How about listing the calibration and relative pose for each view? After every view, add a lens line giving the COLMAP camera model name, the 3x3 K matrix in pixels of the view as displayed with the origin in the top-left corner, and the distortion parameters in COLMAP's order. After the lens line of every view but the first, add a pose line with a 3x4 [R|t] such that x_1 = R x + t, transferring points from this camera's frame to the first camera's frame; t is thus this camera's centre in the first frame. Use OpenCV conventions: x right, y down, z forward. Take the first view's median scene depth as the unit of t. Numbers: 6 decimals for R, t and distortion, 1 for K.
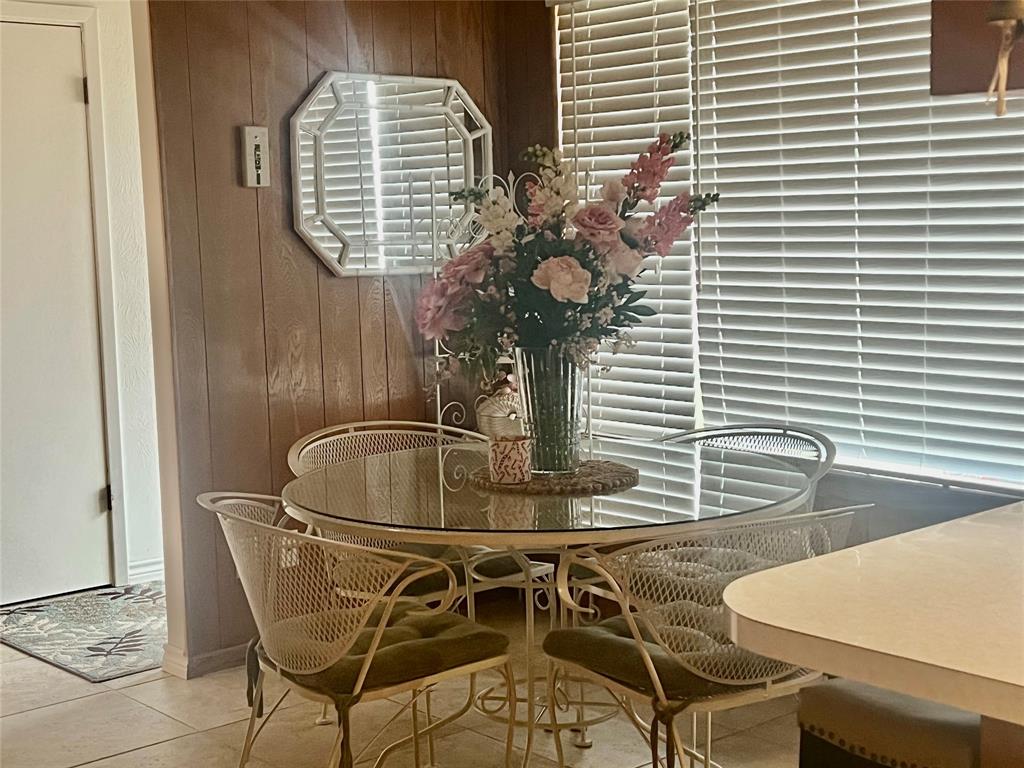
lens RADIAL K [[1514.1, 0, 510.4], [0, 1514.1, 378.5], [0, 0, 1]] dist [0.116987, 0.000000]
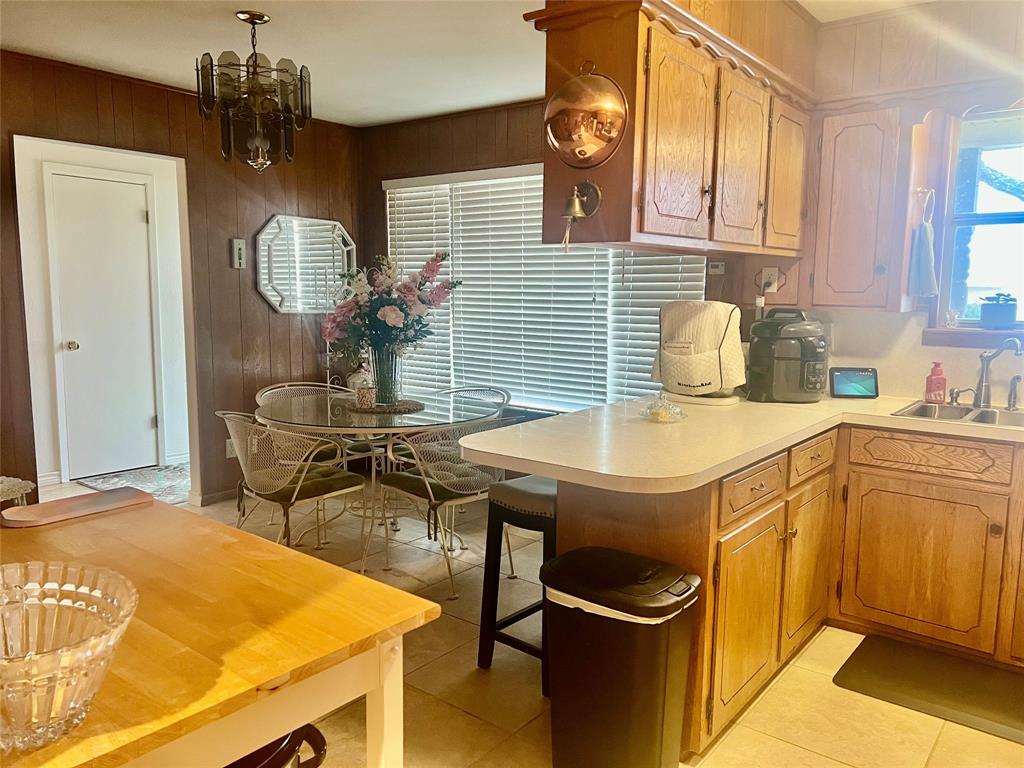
lens RADIAL K [[760.0, 0, 515.8], [0, 760.0, 389.8], [0, 0, 1]] dist [0.078979, -0.092250]
pose [[0.979119, 0.013511, 0.202837, -0.009603], [-0.016996, 0.999736, 0.015453, 0.018047], [-0.202575, -0.018578, 0.979091, -0.105794]]
